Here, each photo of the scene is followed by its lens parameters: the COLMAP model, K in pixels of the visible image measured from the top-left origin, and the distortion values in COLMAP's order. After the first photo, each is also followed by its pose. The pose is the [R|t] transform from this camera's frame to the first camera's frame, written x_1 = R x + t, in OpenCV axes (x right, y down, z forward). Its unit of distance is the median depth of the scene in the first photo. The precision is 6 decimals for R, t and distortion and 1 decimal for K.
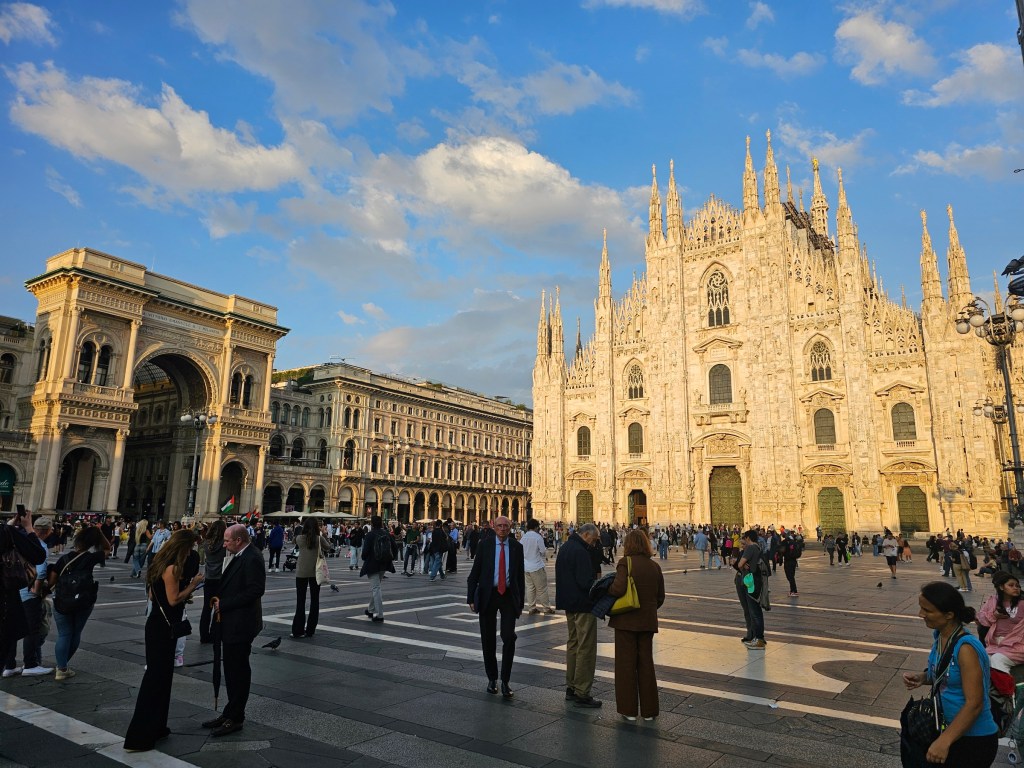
lens RADIAL K [[695.6, 0, 502.7], [0, 695.6, 379.0], [0, 0, 1]] dist [0.075496, -0.071072]
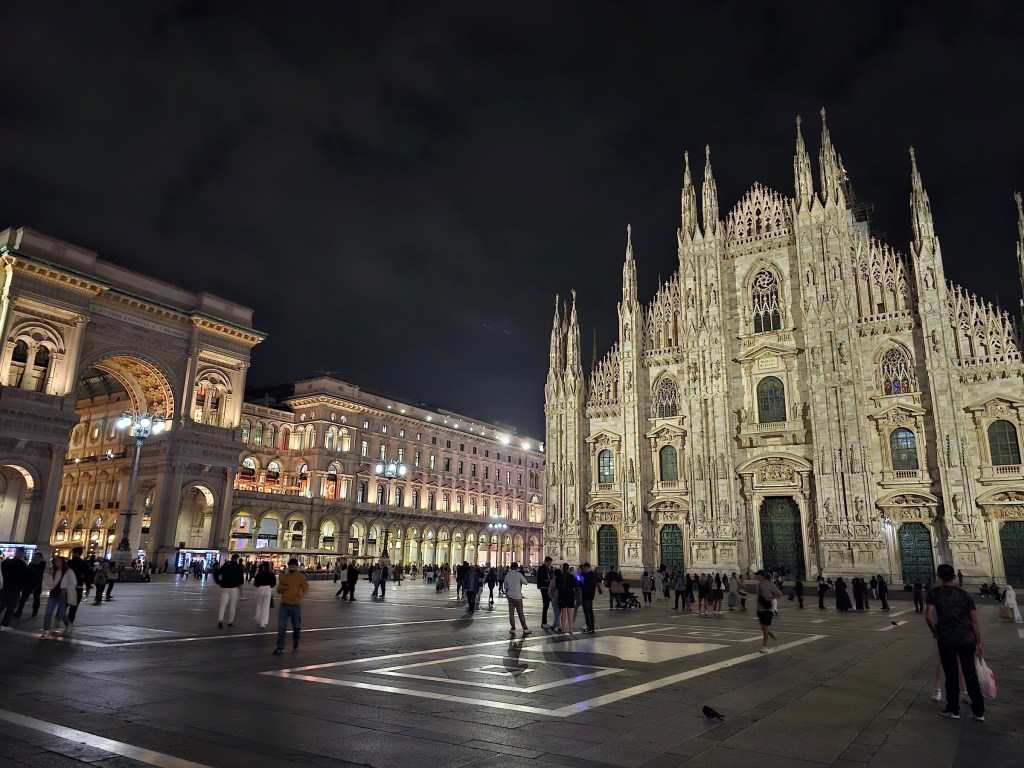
lens RADIAL K [[695.6, 0, 507.3], [0, 695.6, 386.0], [0, 0, 1]] dist [0.075496, -0.071072]
pose [[0.999672, 0.010329, 0.023429, -0.028744], [-0.009378, 0.999143, -0.040325, 0.027546], [-0.023825, 0.040092, 0.998912, 0.153170]]
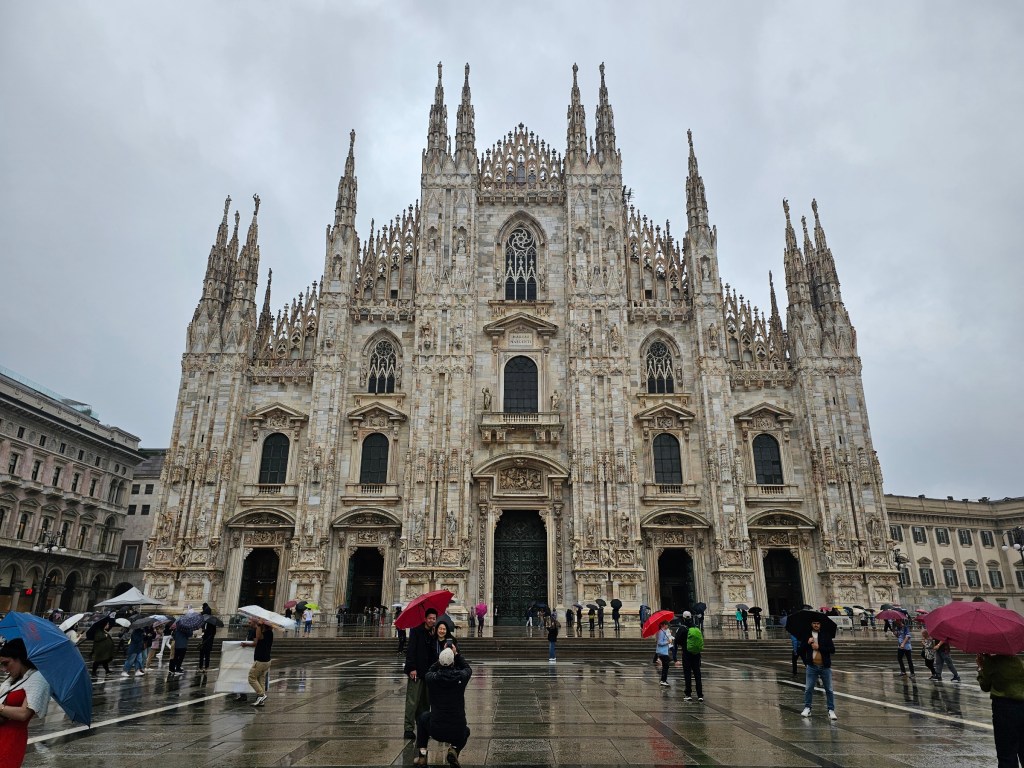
lens RADIAL K [[695.6, 0, 515.4], [0, 695.6, 373.6], [0, 0, 1]] dist [0.075496, -0.071072]
pose [[0.820119, 0.174067, 0.545074, -0.049306], [-0.109194, 0.982709, -0.149529, 0.092683], [-0.561677, 0.063113, 0.824946, 0.456130]]
